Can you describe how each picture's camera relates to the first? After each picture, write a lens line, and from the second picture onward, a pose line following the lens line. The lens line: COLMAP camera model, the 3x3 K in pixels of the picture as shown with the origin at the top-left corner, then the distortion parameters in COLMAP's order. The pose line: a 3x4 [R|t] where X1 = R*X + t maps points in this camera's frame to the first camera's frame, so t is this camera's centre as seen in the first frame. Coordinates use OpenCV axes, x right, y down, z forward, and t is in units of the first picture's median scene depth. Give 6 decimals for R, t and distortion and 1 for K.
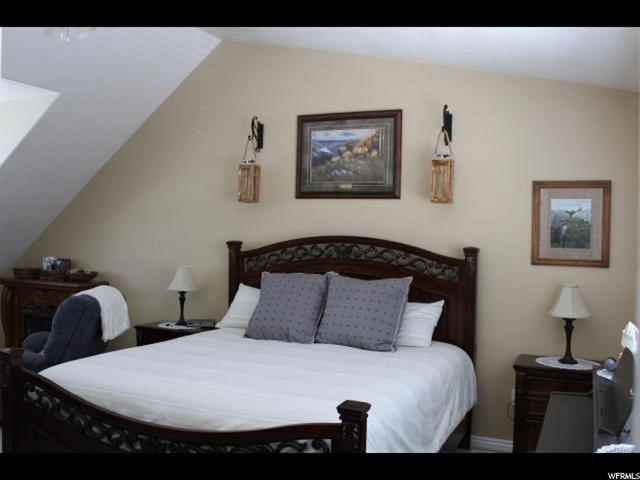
lens RADIAL K [[338.4, 0, 320.3], [0, 338.4, 240.7], [0, 0, 1]] dist [-0.028392, -0.000490]
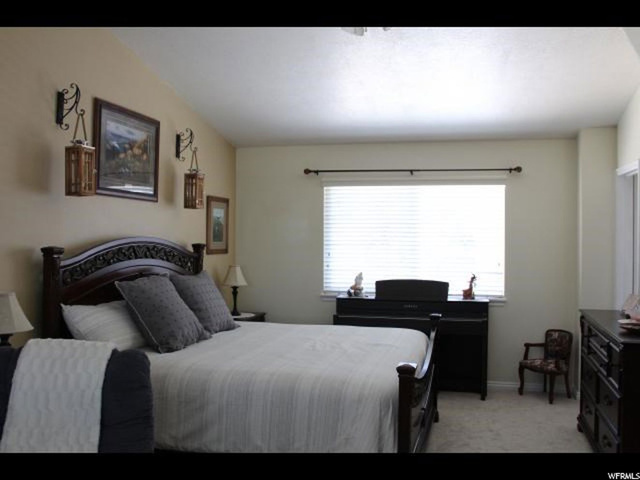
lens RADIAL K [[609.5, 0, 320.3], [0, 609.5, 238.3], [0, 0, 1]] dist [0.005560, 0.000000]
pose [[0.025431, -0.021752, 0.999440, -1.681169], [0.008965, 0.999728, 0.021530, -0.042554], [-0.999636, 0.008413, 0.025619, 0.406472]]
